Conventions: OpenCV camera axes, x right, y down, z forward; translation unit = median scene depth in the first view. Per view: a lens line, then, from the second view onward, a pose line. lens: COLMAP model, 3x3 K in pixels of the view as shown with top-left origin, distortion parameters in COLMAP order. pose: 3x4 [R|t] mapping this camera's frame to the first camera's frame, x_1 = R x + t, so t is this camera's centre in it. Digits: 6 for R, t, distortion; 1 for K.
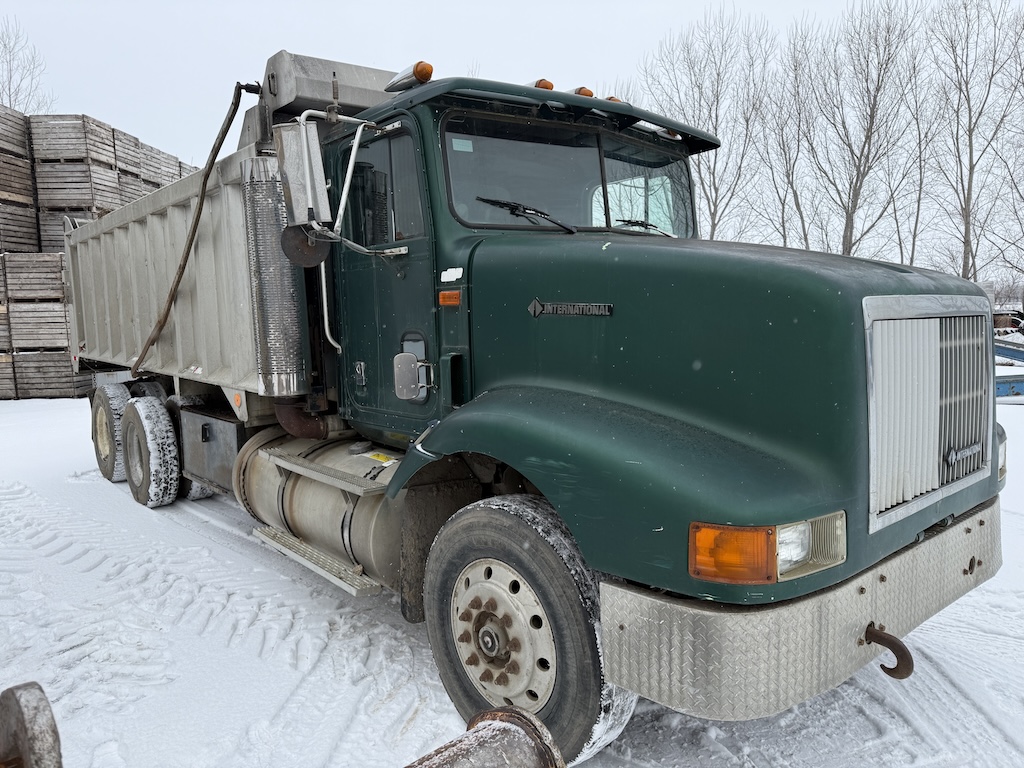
lens RADIAL K [[710.7, 0, 515.9], [0, 710.7, 384.5], [0, 0, 1]] dist [0.021263, -0.015007]
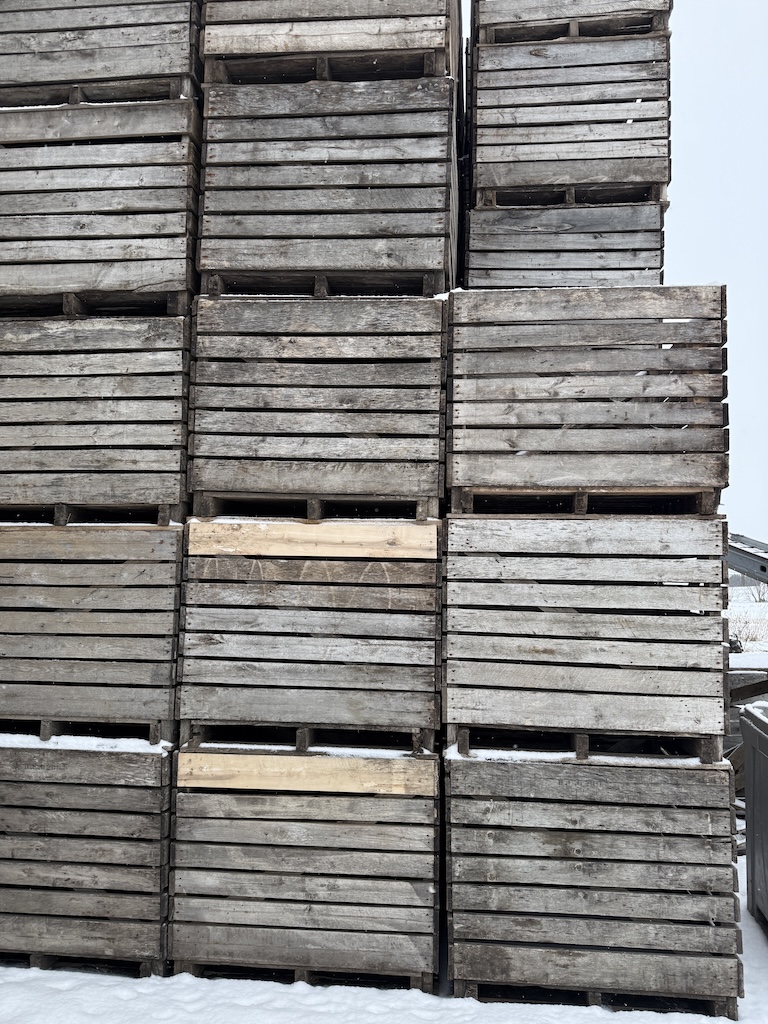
lens RADIAL K [[710.7, 0, 383.9], [0, 710.7, 509.0], [0, 0, 1]] dist [0.021263, -0.015007]
pose [[0.990670, 0.017077, -0.135207, -0.693187], [-0.043304, 0.980144, -0.193499, -0.072158], [0.129218, 0.197548, 0.971739, 0.782705]]
